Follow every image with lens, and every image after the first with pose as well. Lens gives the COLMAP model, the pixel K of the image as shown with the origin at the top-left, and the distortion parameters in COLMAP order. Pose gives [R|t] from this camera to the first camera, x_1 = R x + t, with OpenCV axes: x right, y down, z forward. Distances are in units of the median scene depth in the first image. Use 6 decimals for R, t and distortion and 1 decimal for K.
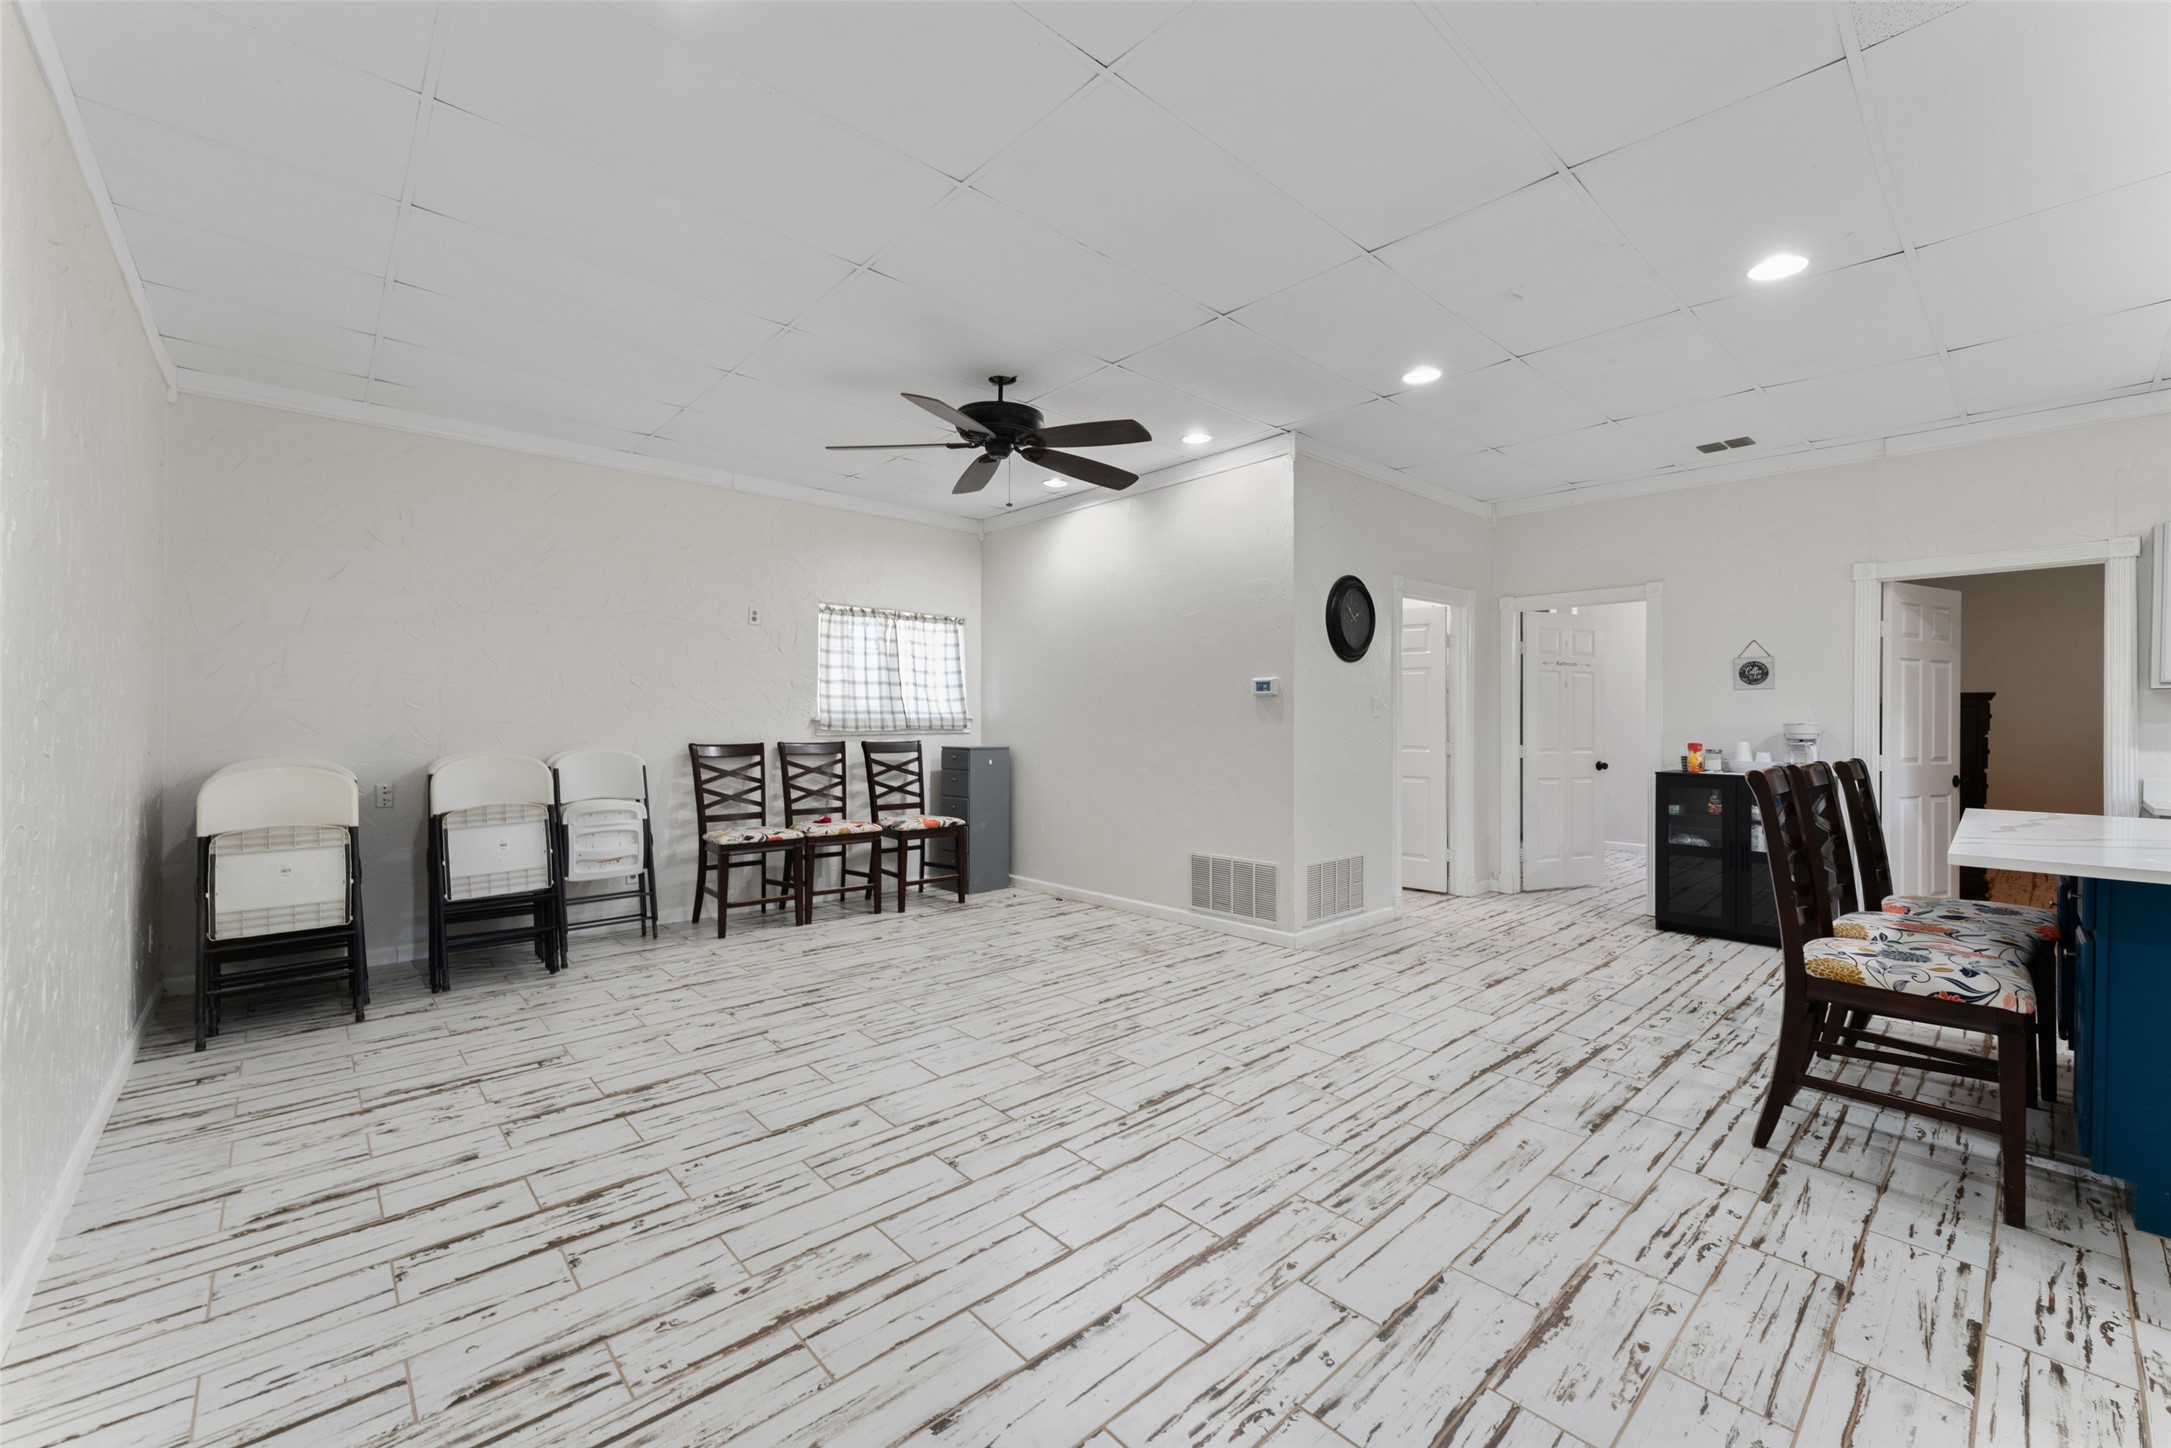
lens RADIAL K [[862.2, 0, 1079.6], [0, 862.2, 722.4], [0, 0, 1]] dist [-0.000863, -0.000162]
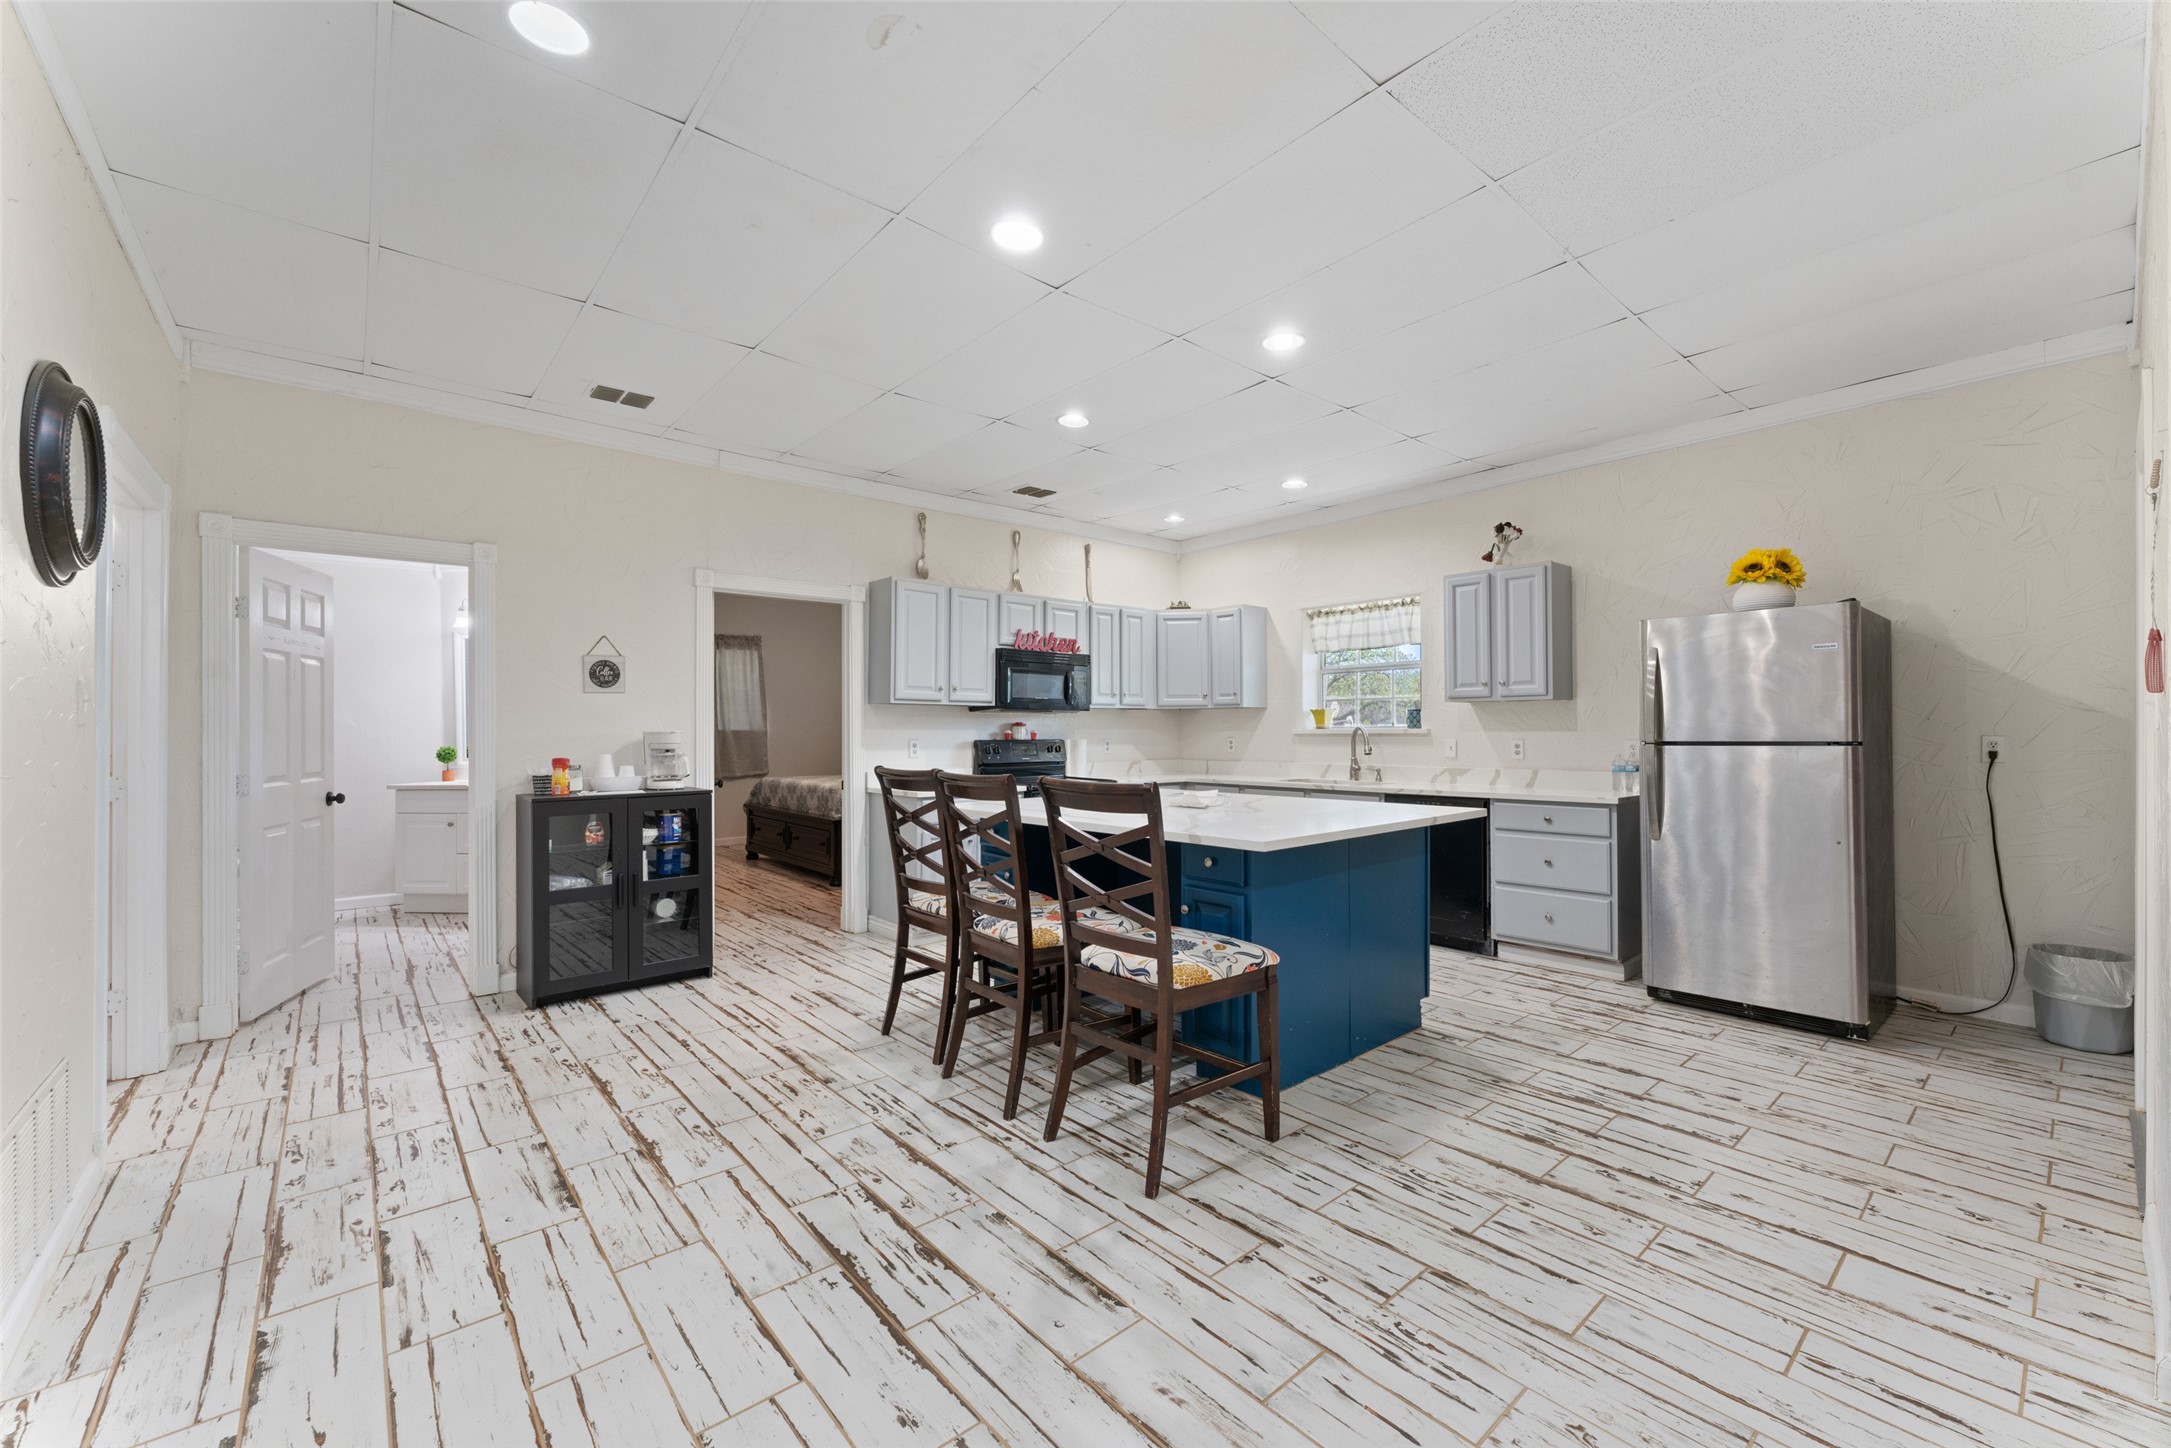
lens RADIAL K [[862.2, 0, 1078.9], [0, 862.2, 723.7], [0, 0, 1]] dist [-0.000863, -0.000162]
pose [[0.037140, 0.002308, 0.999307, -0.089108], [0.009586, 0.999951, -0.002665, -0.001604], [-0.999264, 0.009678, 0.037116, 0.772124]]
